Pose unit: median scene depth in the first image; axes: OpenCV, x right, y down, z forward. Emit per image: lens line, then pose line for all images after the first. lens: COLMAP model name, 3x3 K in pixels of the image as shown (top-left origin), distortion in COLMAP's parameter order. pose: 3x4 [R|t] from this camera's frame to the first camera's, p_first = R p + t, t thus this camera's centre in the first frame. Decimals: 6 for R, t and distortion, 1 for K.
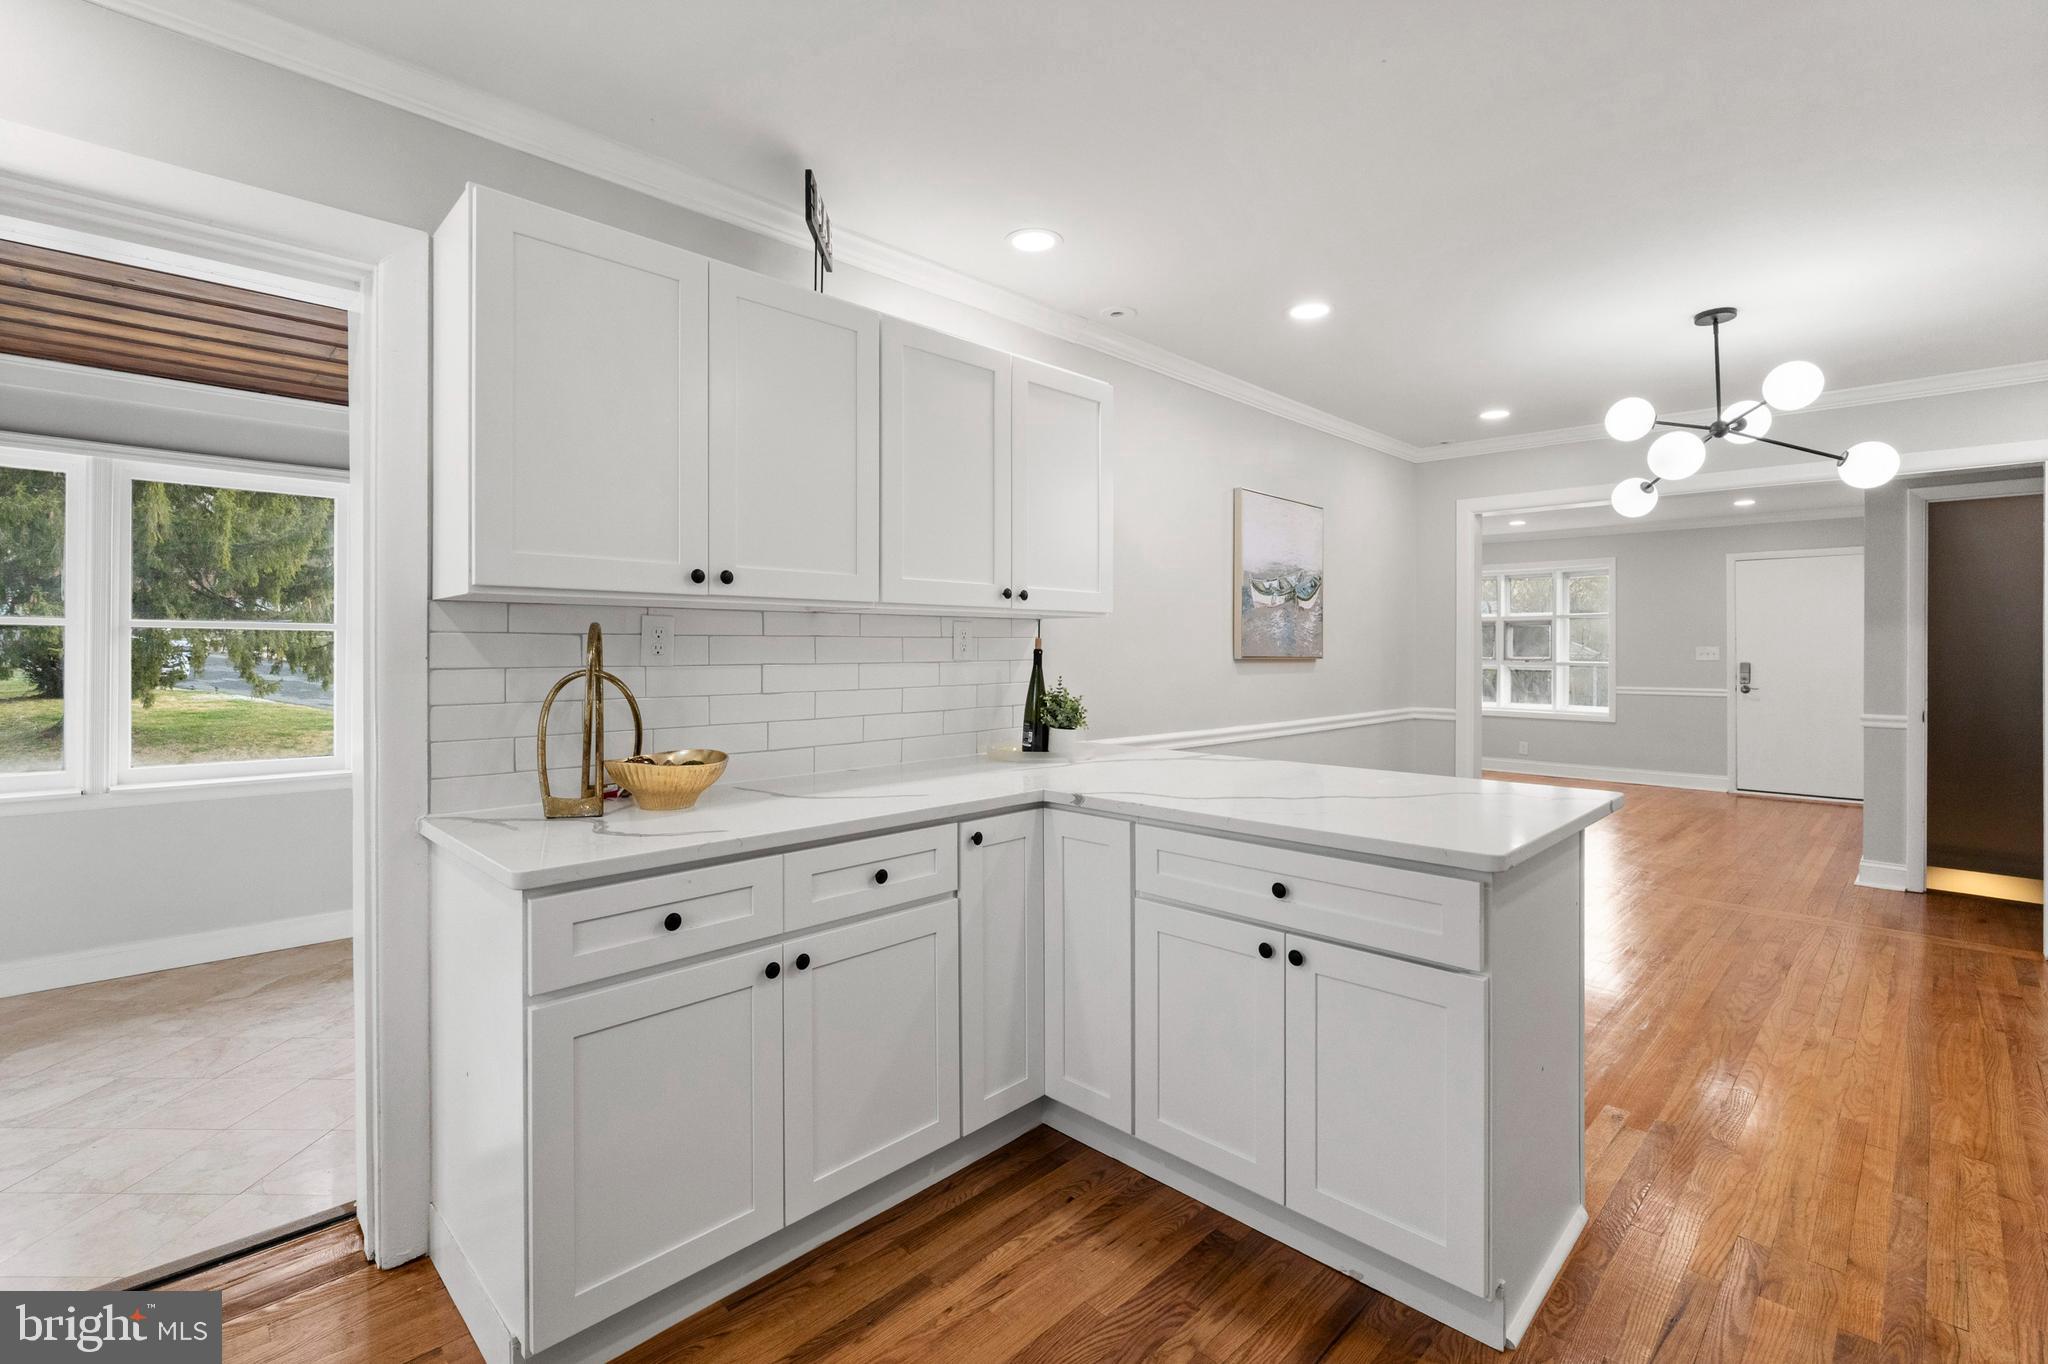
lens RADIAL K [[927.5, 0, 1020.4], [0, 927.5, 650.3], [0, 0, 1]] dist [-0.008388, 0.000260]
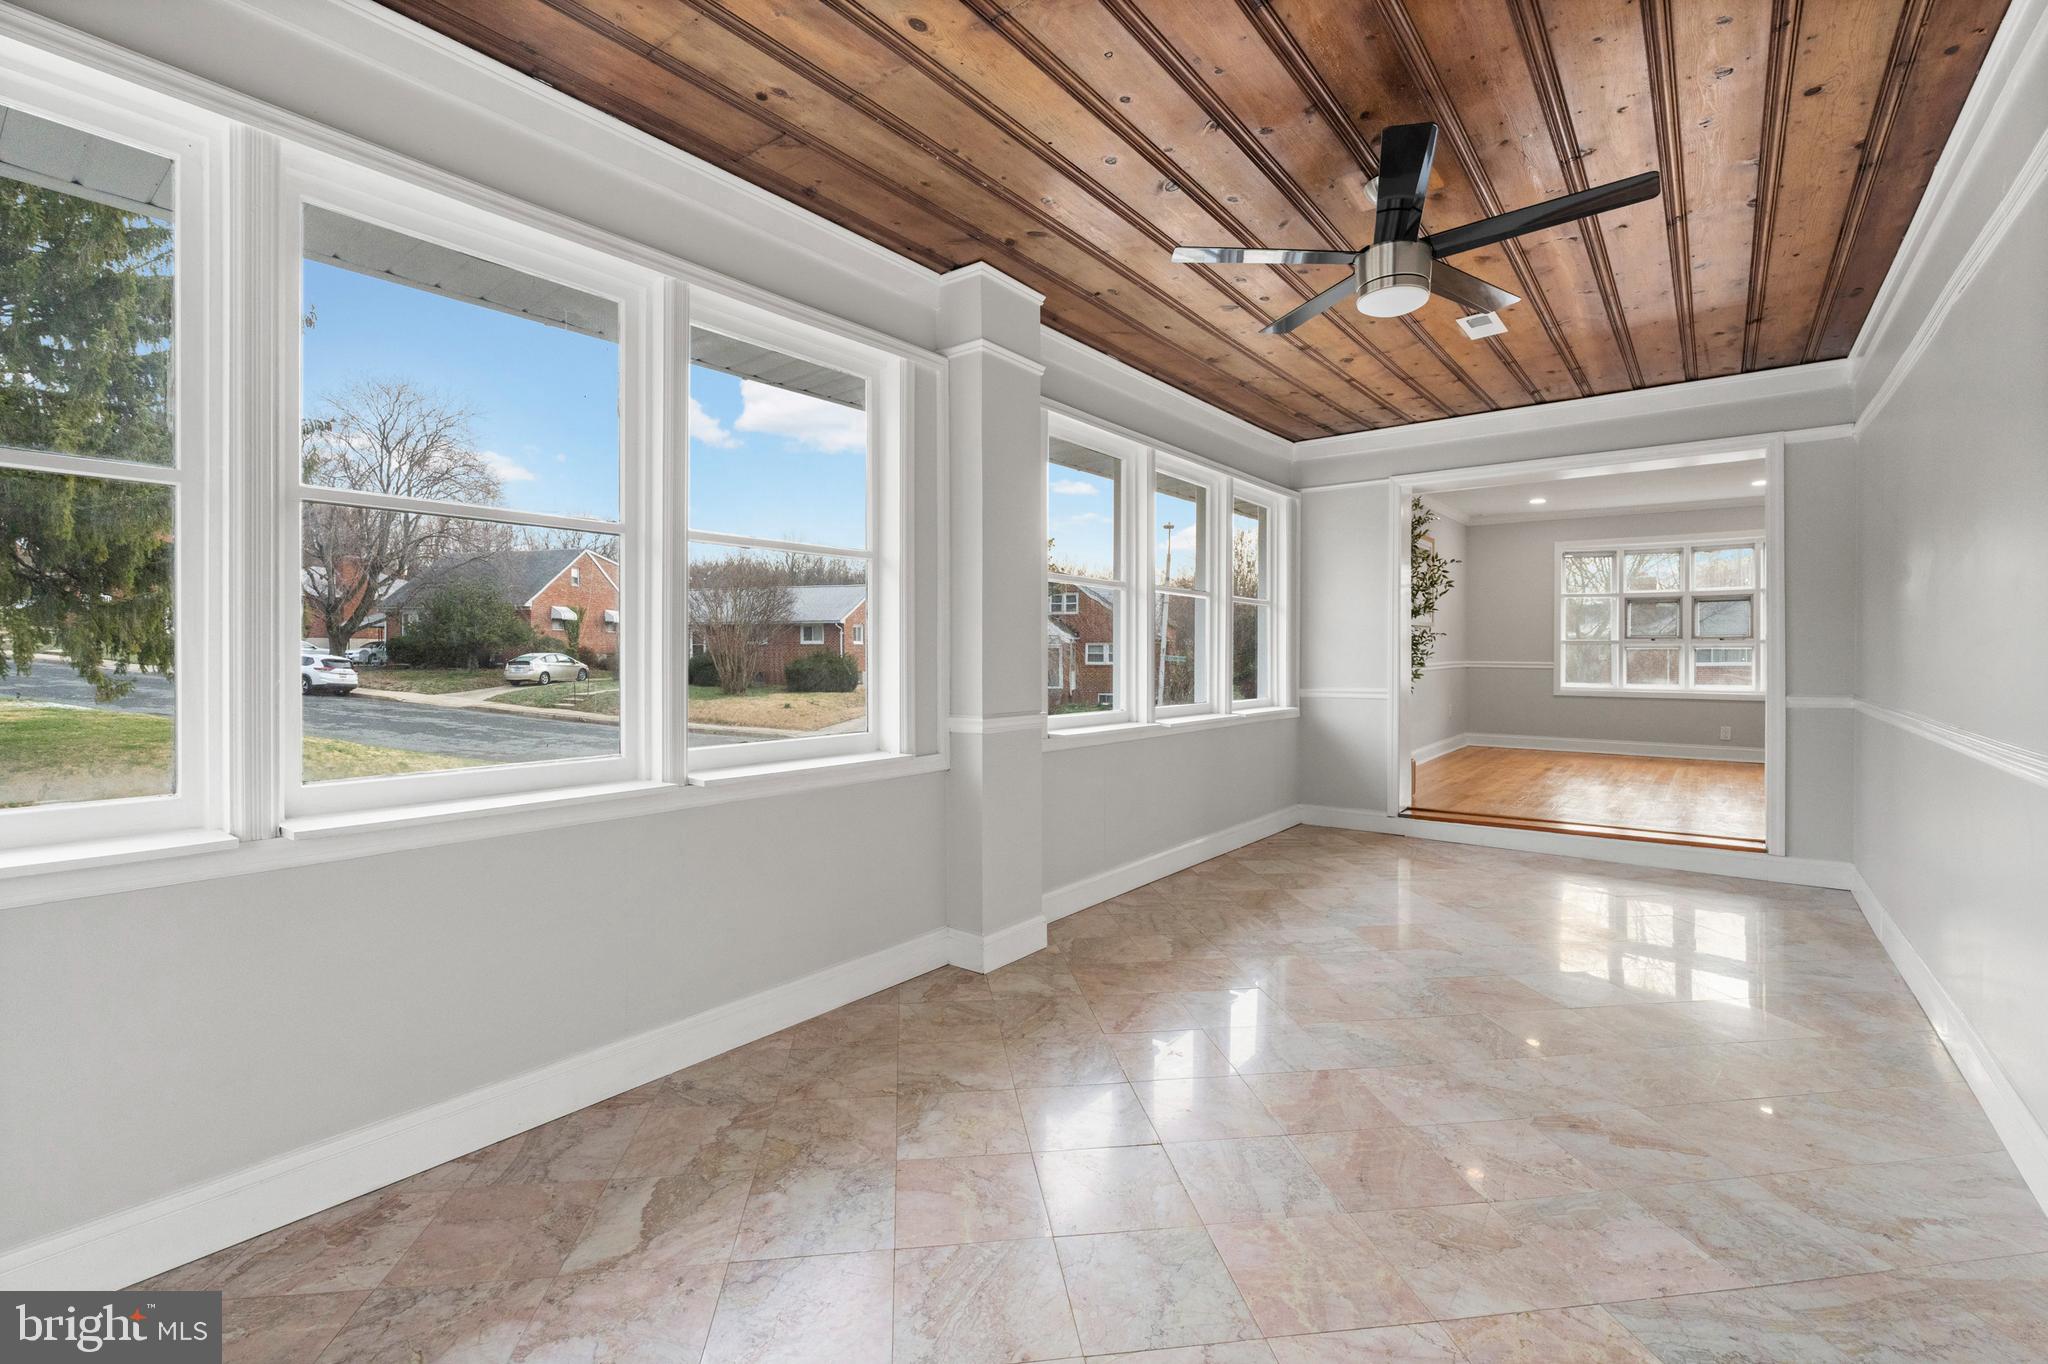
lens RADIAL K [[927.5, 0, 1020.4], [0, 927.5, 650.3], [0, 0, 1]] dist [-0.008388, 0.000260]
pose [[0.991129, -0.003163, 0.132869, -0.269464], [0.003846, 0.999981, -0.004882, 0.025715], [-0.132851, 0.005350, 0.991122, 0.189086]]
